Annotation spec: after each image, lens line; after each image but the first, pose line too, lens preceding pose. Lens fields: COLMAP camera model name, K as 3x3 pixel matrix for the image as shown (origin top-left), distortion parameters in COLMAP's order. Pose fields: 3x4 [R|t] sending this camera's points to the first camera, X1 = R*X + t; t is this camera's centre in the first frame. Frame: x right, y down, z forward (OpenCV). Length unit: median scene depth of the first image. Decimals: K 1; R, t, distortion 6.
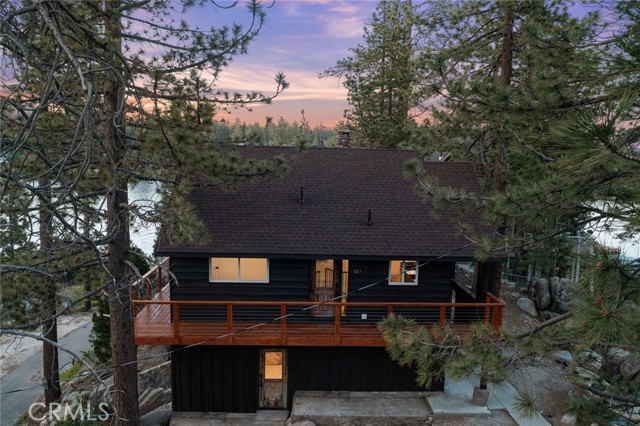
lens RADIAL K [[502.0, 0, 320.0], [0, 502.0, 213.0], [0, 0, 1]] dist [-0.026014, 0.005381]
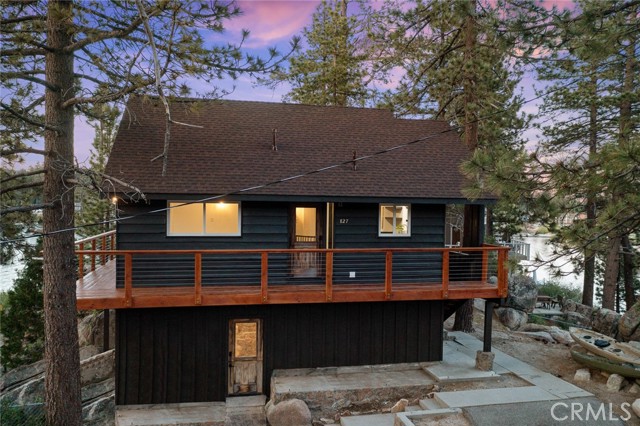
lens RADIAL K [[502.0, 0, 320.0], [0, 502.0, 213.0], [0, 0, 1]] dist [-0.026014, 0.005381]
pose [[0.985151, -0.010603, 0.171360, -0.114068], [0.027703, 0.994829, -0.097708, 0.185744], [-0.169438, 0.101005, 0.980351, 0.156735]]
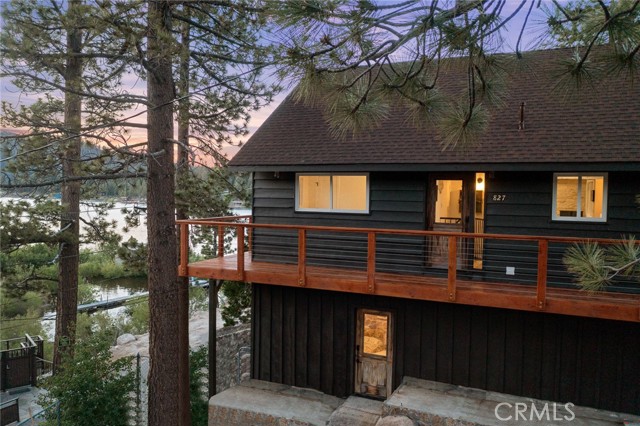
lens RADIAL K [[502.0, 0, 320.0], [0, 502.0, 213.0], [0, 0, 1]] dist [-0.026014, 0.005381]
pose [[0.892871, 0.011356, -0.450169, 0.157642], [-0.049118, 0.996173, -0.072292, 0.193388], [0.447626, 0.086658, 0.890012, 0.330211]]
